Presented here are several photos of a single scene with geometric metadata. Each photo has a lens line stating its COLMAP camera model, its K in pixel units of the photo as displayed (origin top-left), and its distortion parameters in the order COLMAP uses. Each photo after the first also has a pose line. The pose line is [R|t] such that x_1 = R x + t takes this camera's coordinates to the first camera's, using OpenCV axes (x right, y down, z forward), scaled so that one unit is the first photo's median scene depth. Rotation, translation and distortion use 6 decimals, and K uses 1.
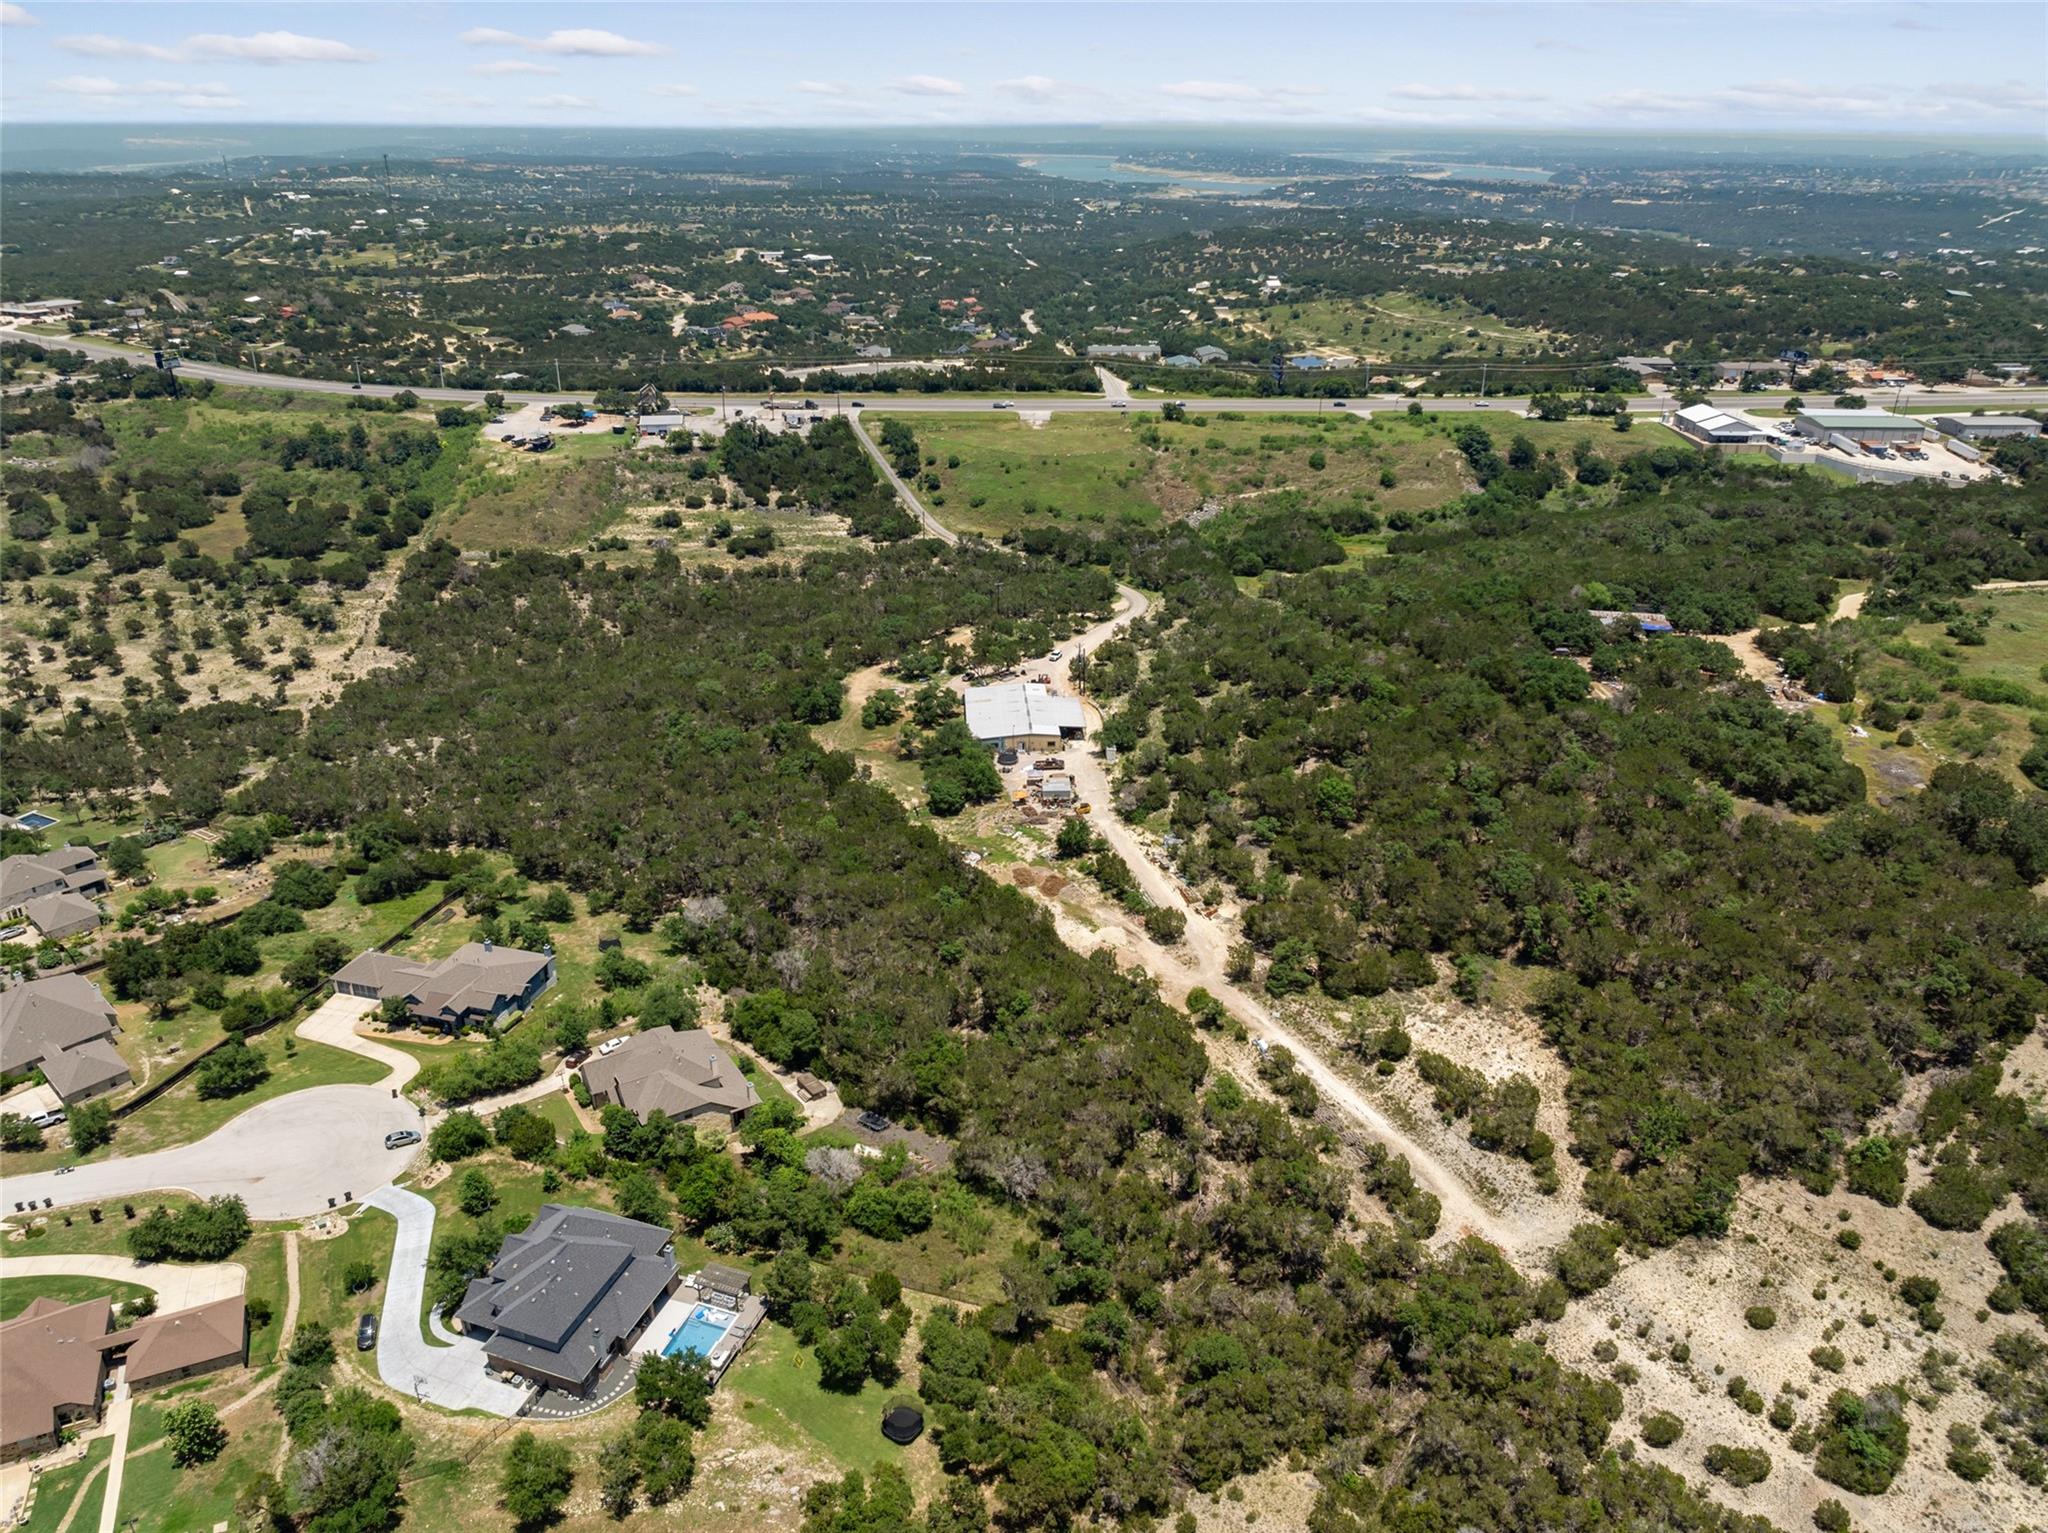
lens RADIAL K [[1443.2, 0, 1030.0], [0, 1443.2, 739.5], [0, 0, 1]] dist [-0.042331, 0.004585]
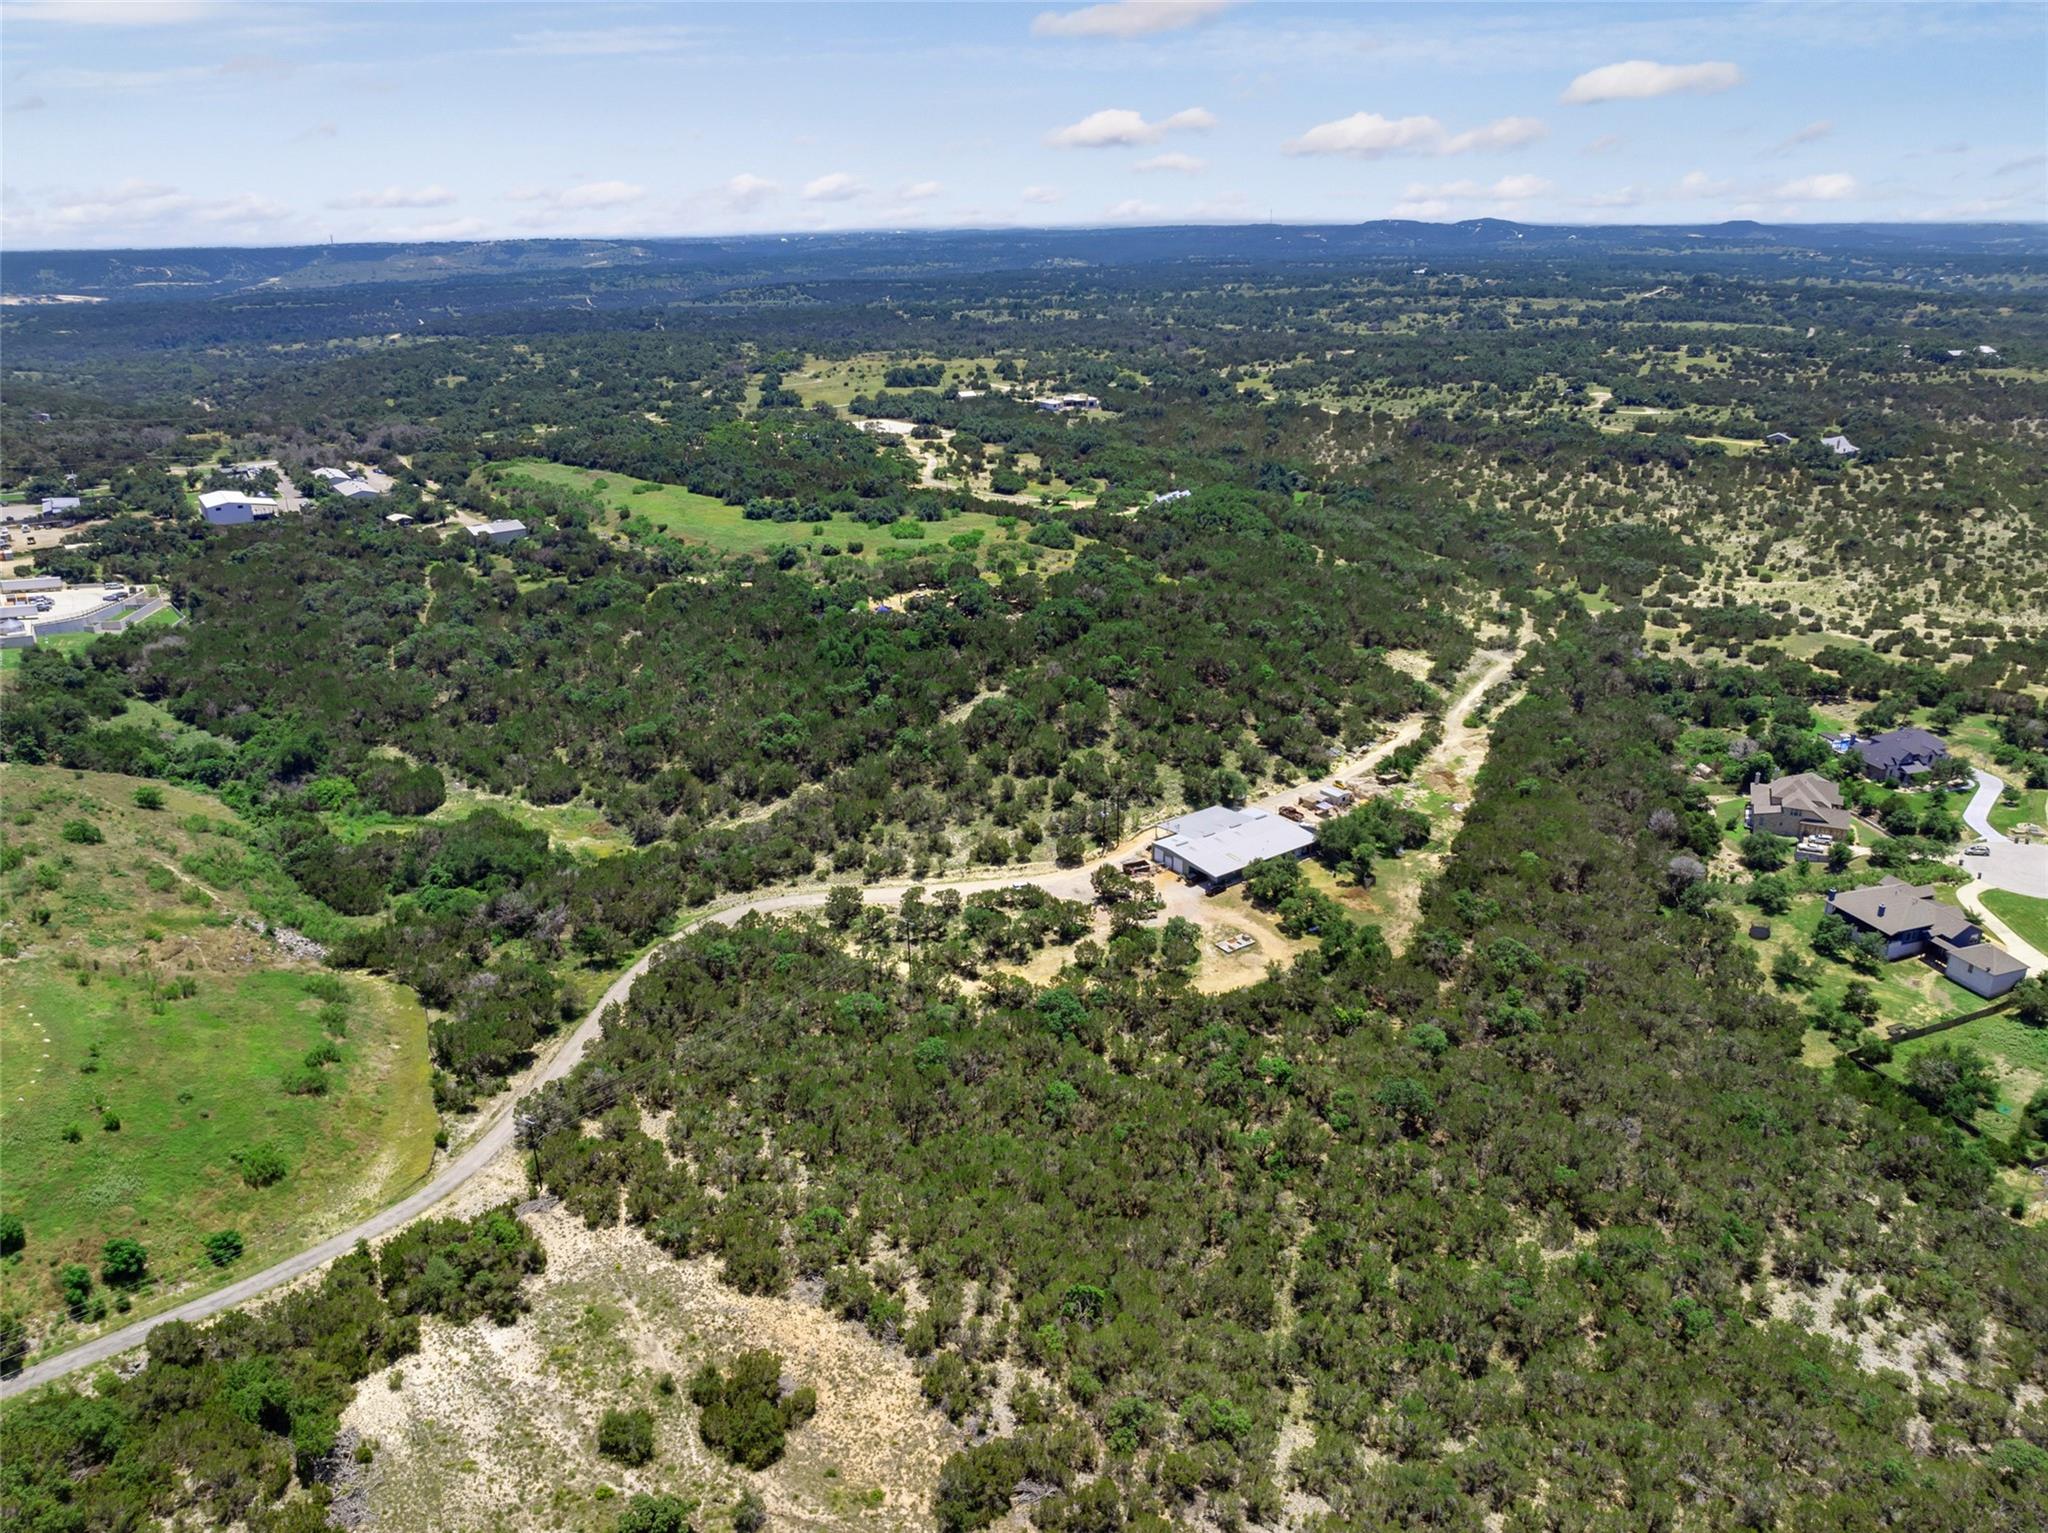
lens RADIAL K [[1443.2, 0, 1030.0], [0, 1443.2, 739.5], [0, 0, 1]] dist [-0.042331, 0.004585]
pose [[-0.542132, -0.284113, 0.790805, -0.491851], [0.341195, 0.785606, 0.516149, -0.445688], [-0.767906, 0.549639, -0.328964, 1.031634]]
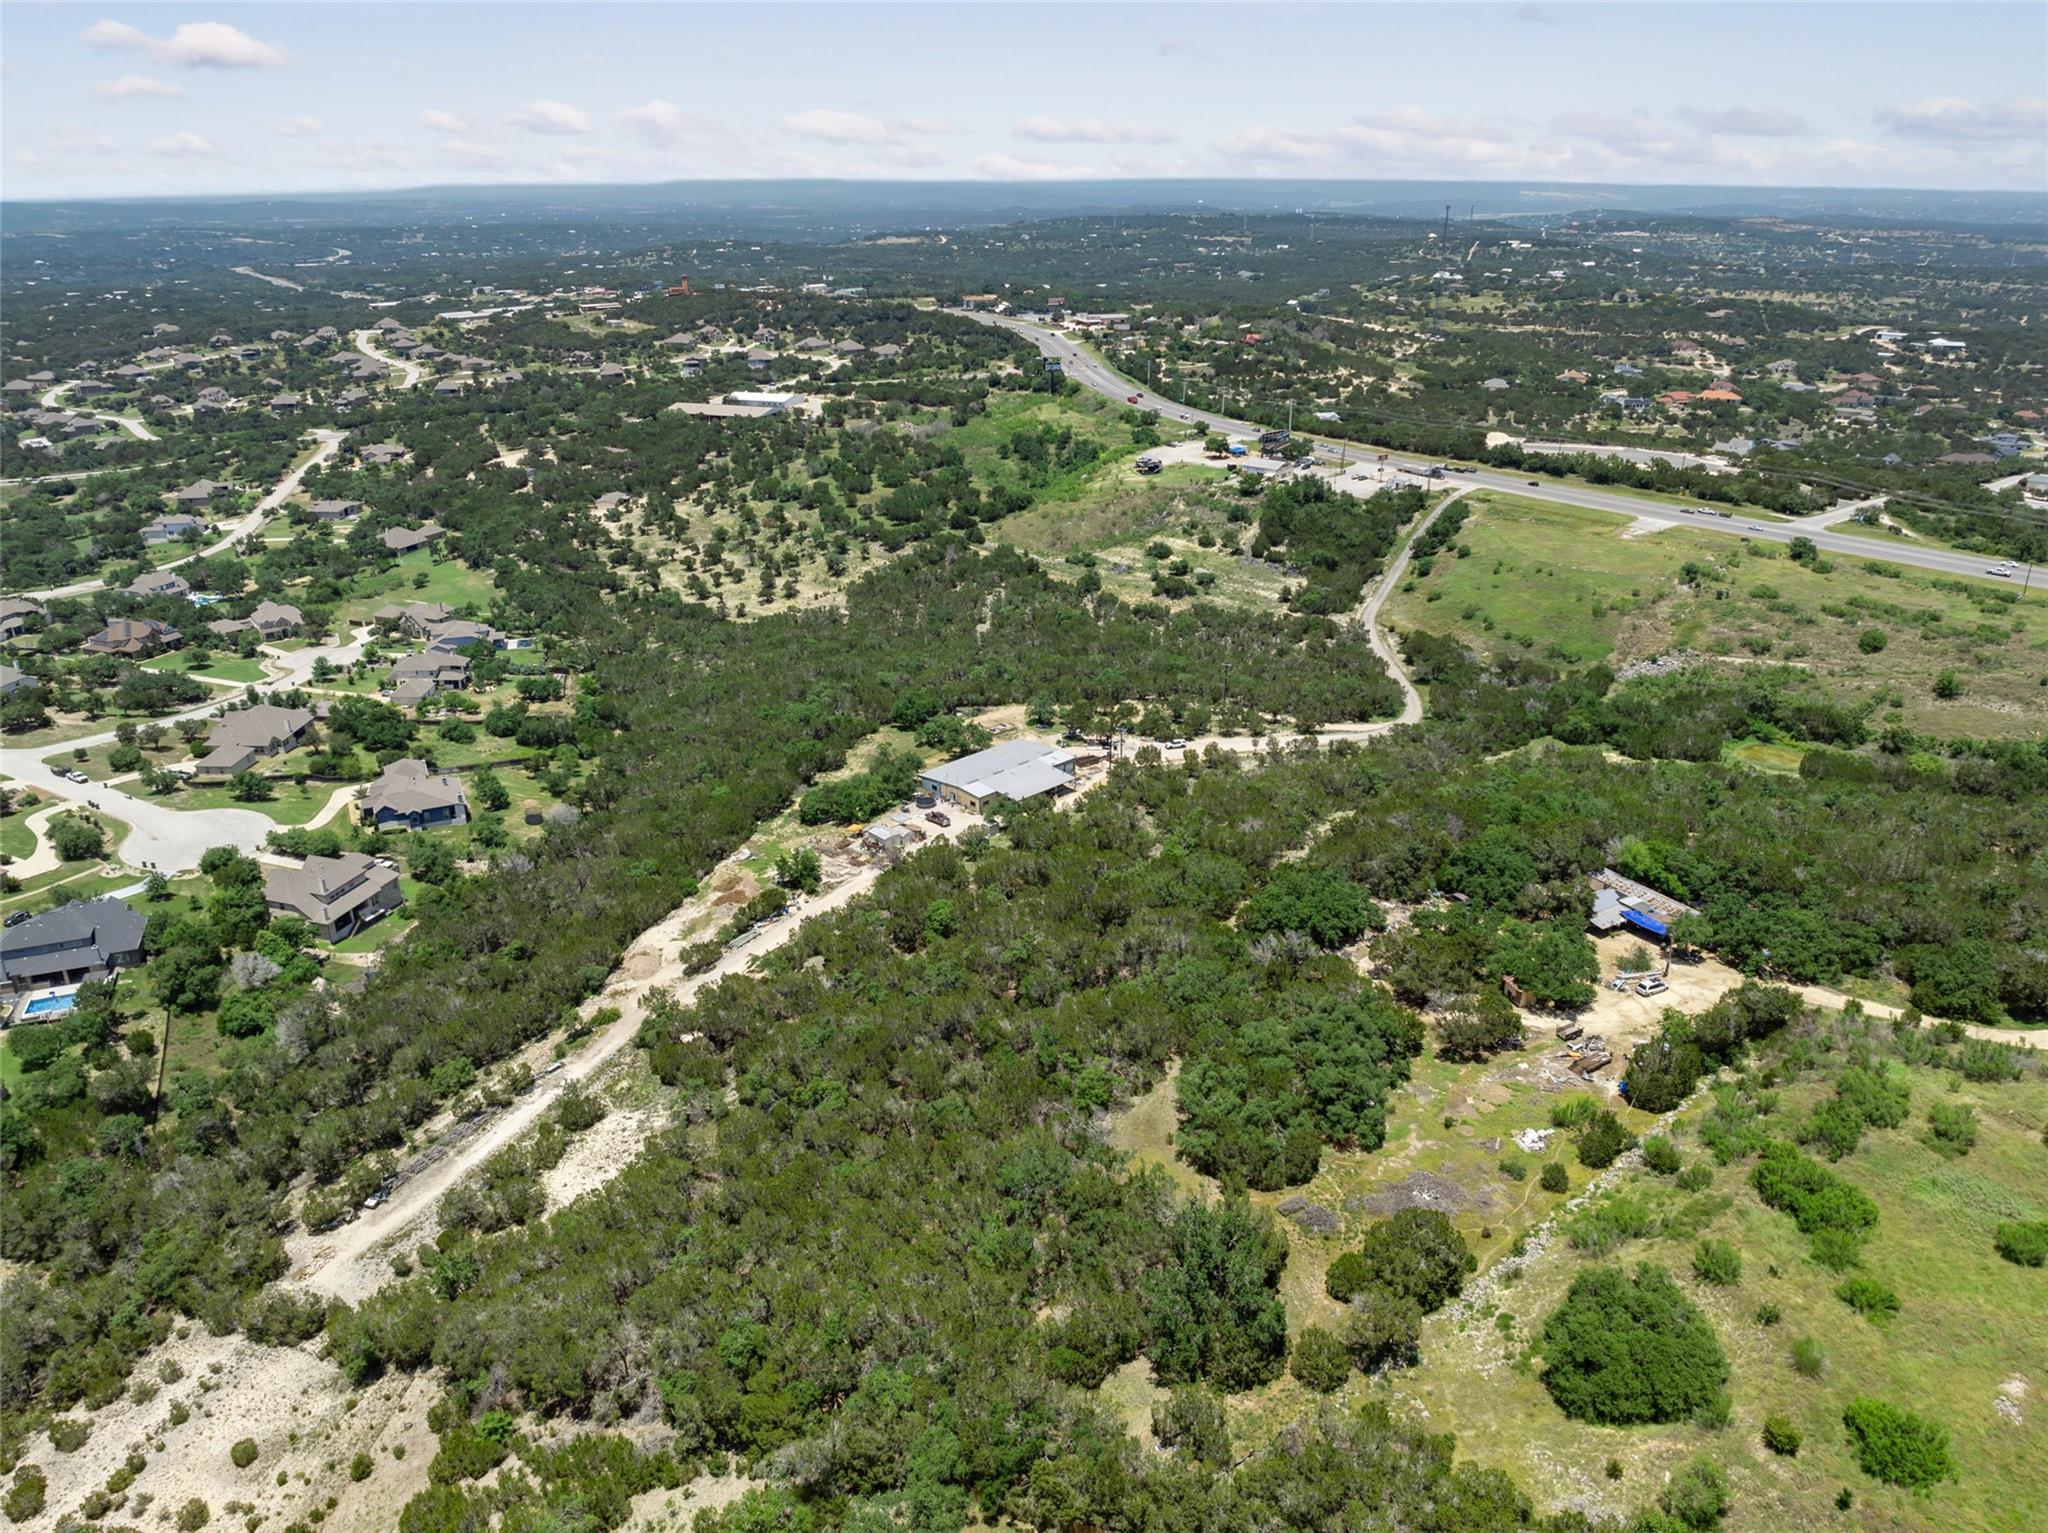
lens RADIAL K [[1443.2, 0, 1030.0], [0, 1443.2, 739.5], [0, 0, 1]] dist [-0.042331, 0.004585]
pose [[0.653462, 0.271973, -0.706412, 0.520130], [-0.296638, 0.950589, 0.091579, -0.100983], [0.696414, 0.149706, 0.701851, 0.244936]]
